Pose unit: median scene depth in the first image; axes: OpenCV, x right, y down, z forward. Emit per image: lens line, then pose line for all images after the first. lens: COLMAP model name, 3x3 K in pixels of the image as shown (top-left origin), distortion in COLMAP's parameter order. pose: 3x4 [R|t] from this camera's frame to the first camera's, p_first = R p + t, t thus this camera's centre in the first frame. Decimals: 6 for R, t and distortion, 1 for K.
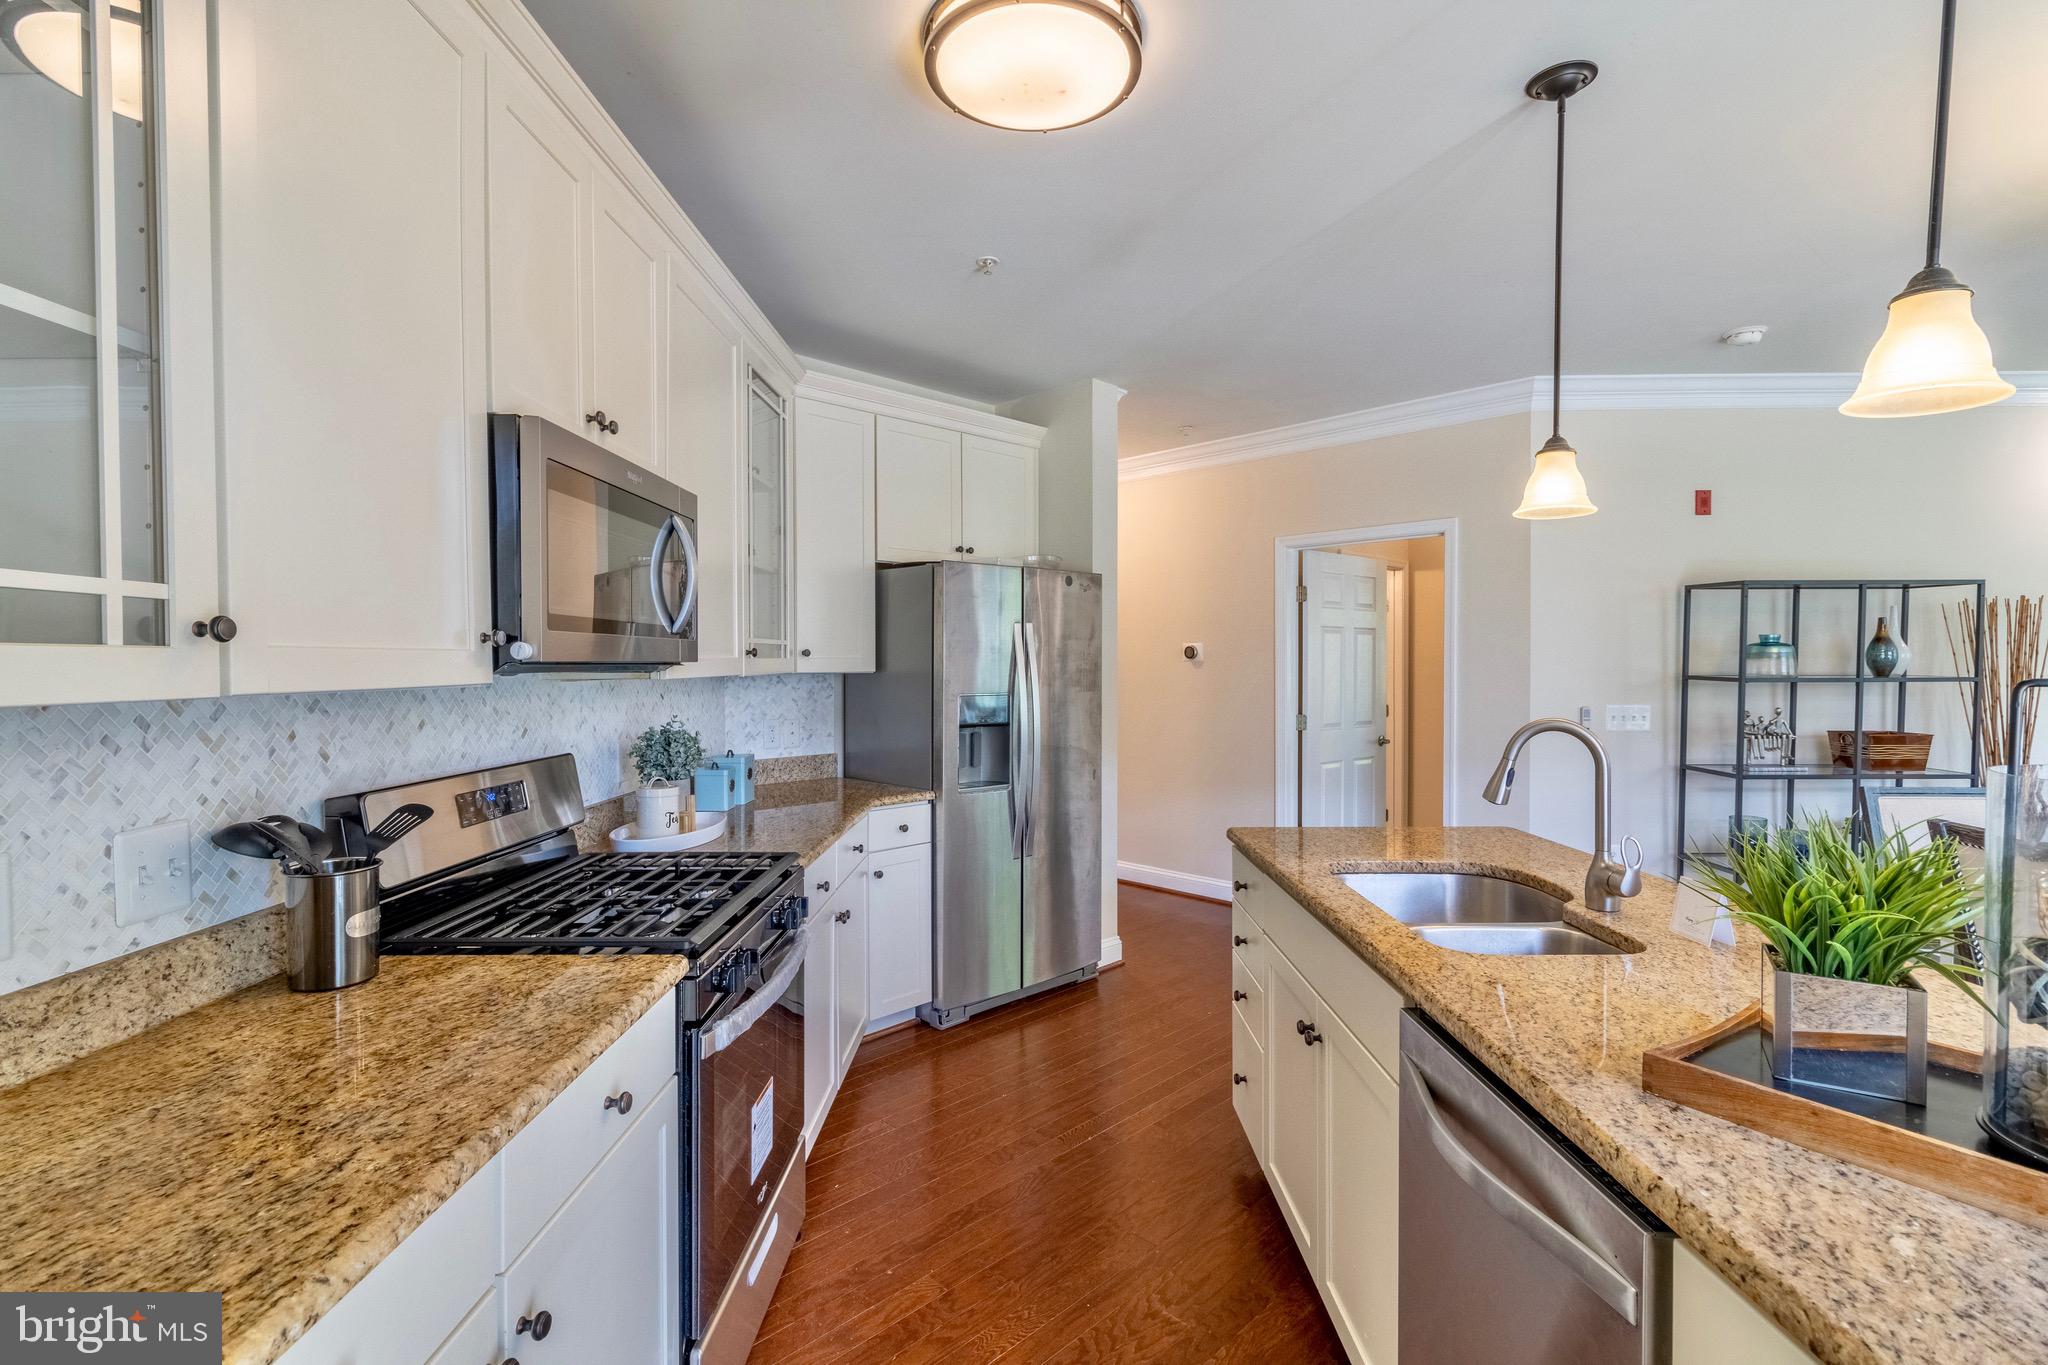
lens RADIAL K [[950.8, 0, 1019.4], [0, 950.8, 673.2], [0, 0, 1]] dist [0.000664, 0.000867]
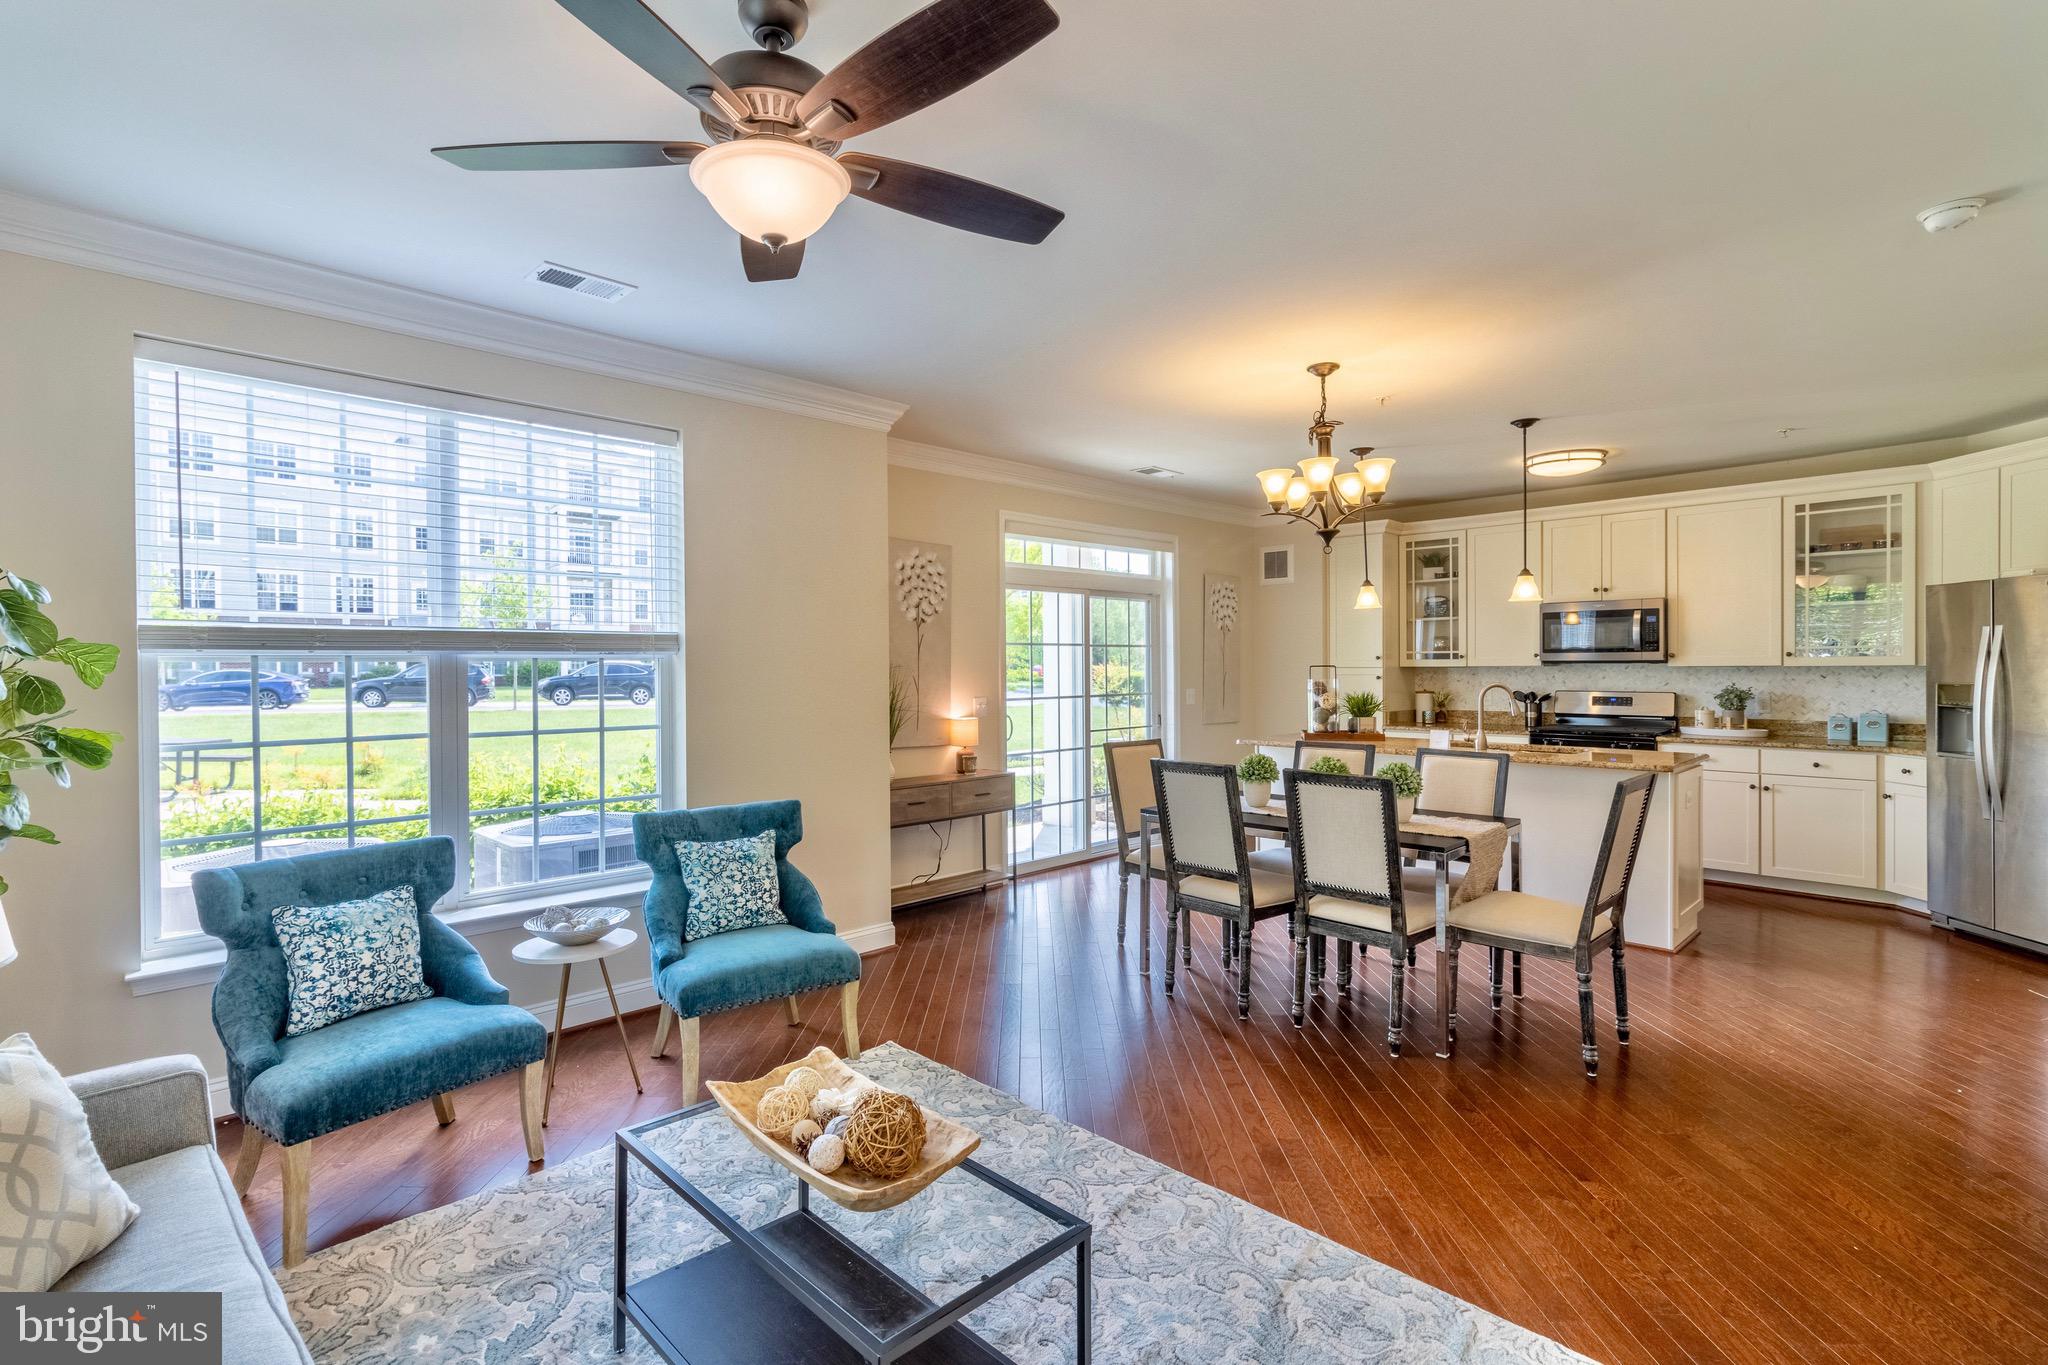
lens RADIAL K [[950.8, 0, 1014.2], [0, 950.8, 672.1], [0, 0, 1]] dist [0.000664, 0.000867]
pose [[-0.712311, 0.013544, -0.701733, 1.808577], [0.000608, 0.999825, 0.018680, -0.018182], [0.701863, 0.012879, -0.712195, 1.028026]]
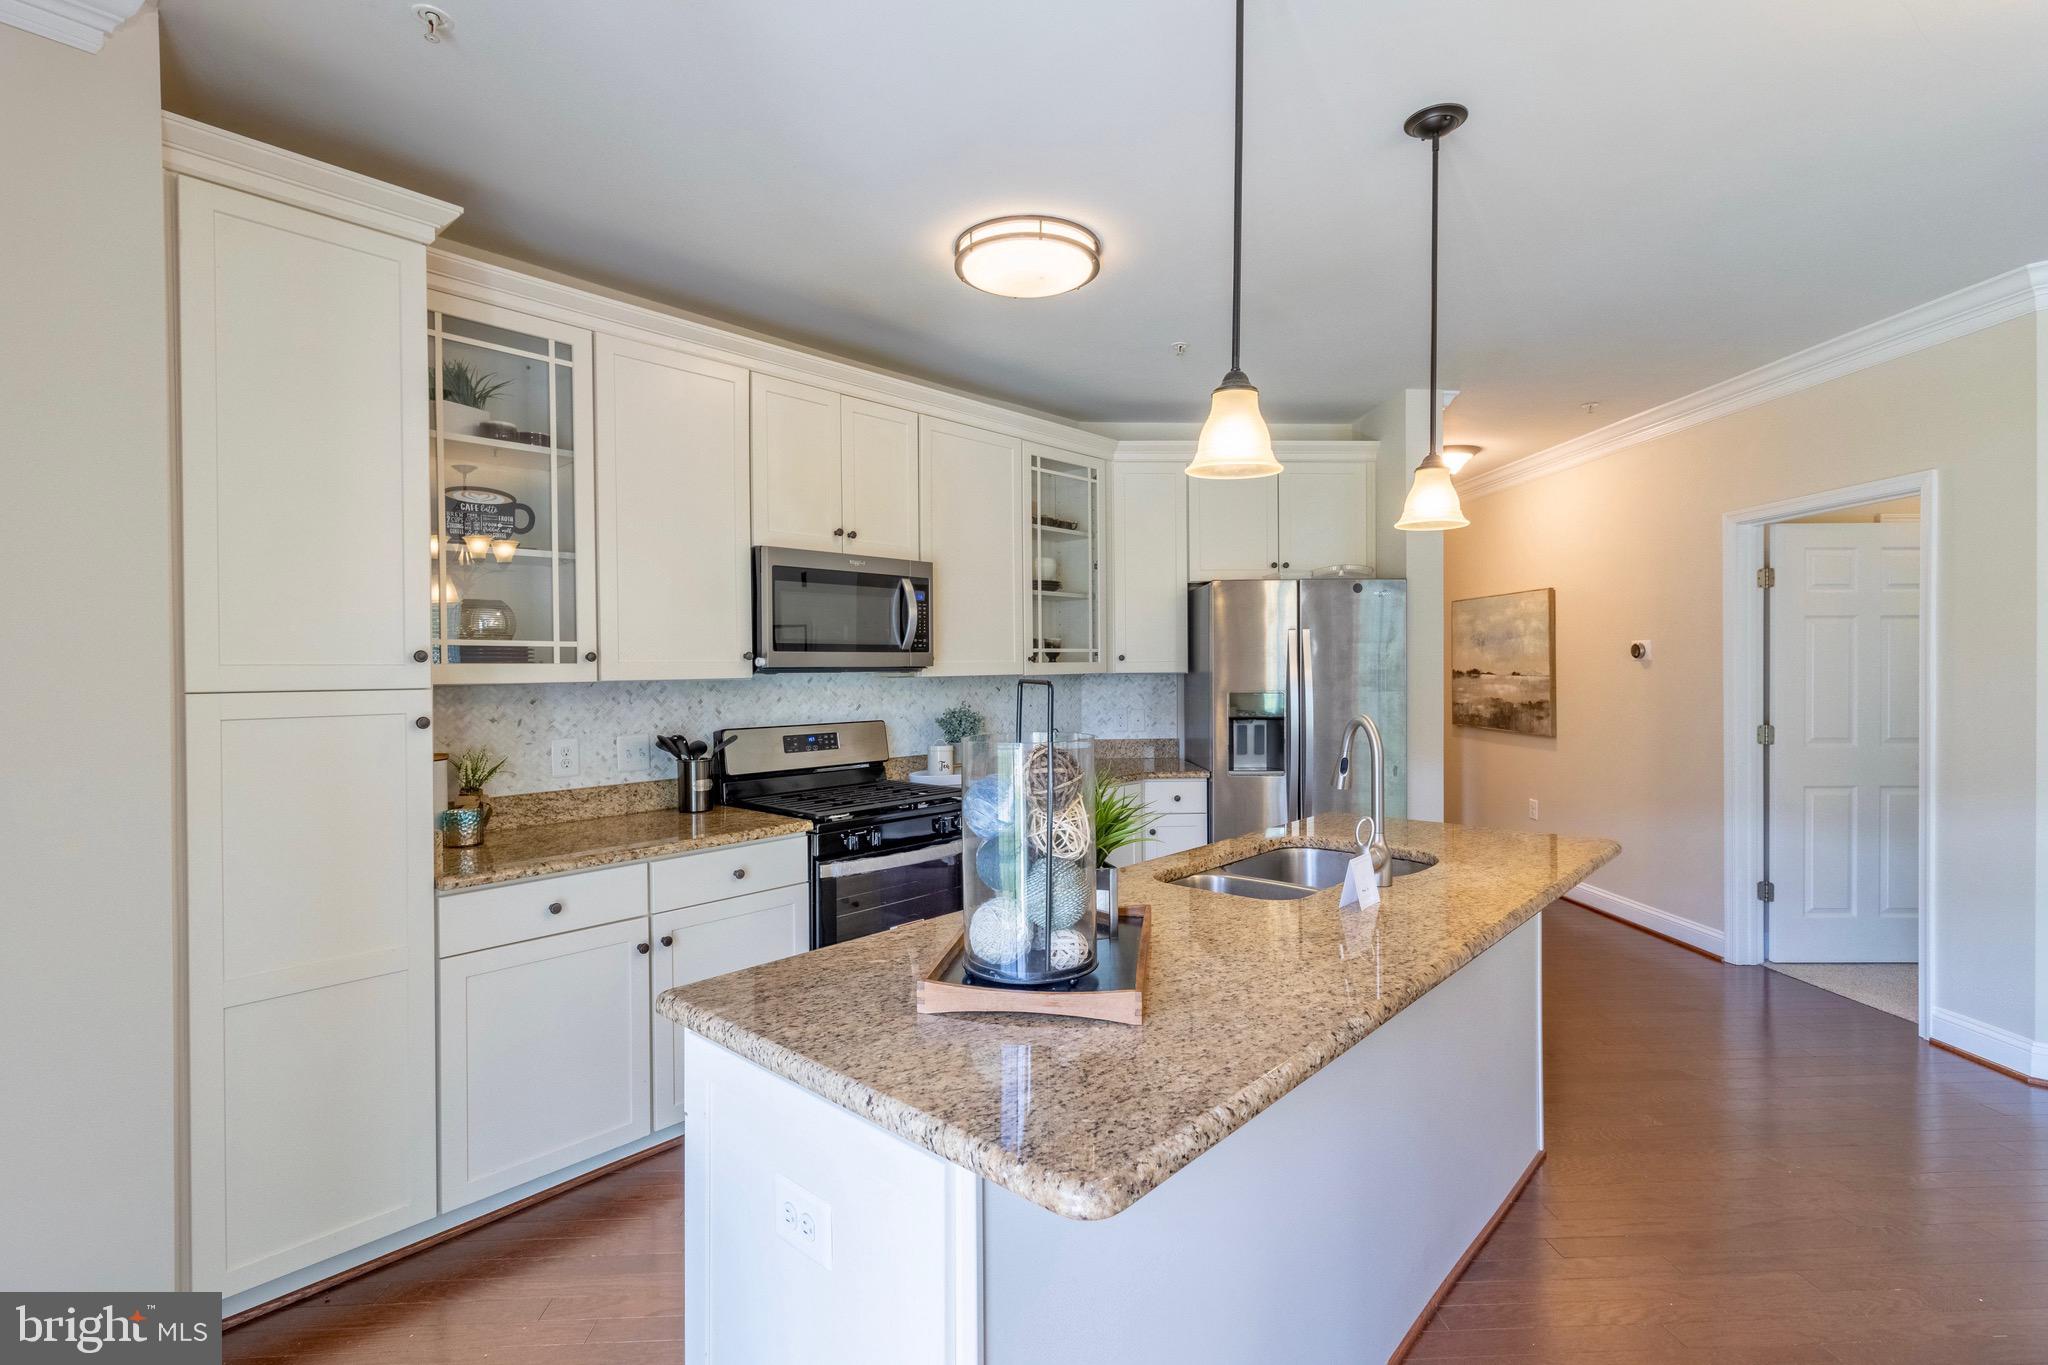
lens RADIAL K [[950.8, 0, 1015.9], [0, 950.8, 672.2], [0, 0, 1]] dist [0.000664, 0.000867]
pose [[0.742685, 0.001489, -0.669639, 0.528825], [-0.002256, 0.999997, -0.000279, -0.001067], [0.669637, 0.001718, 0.742686, -0.061456]]
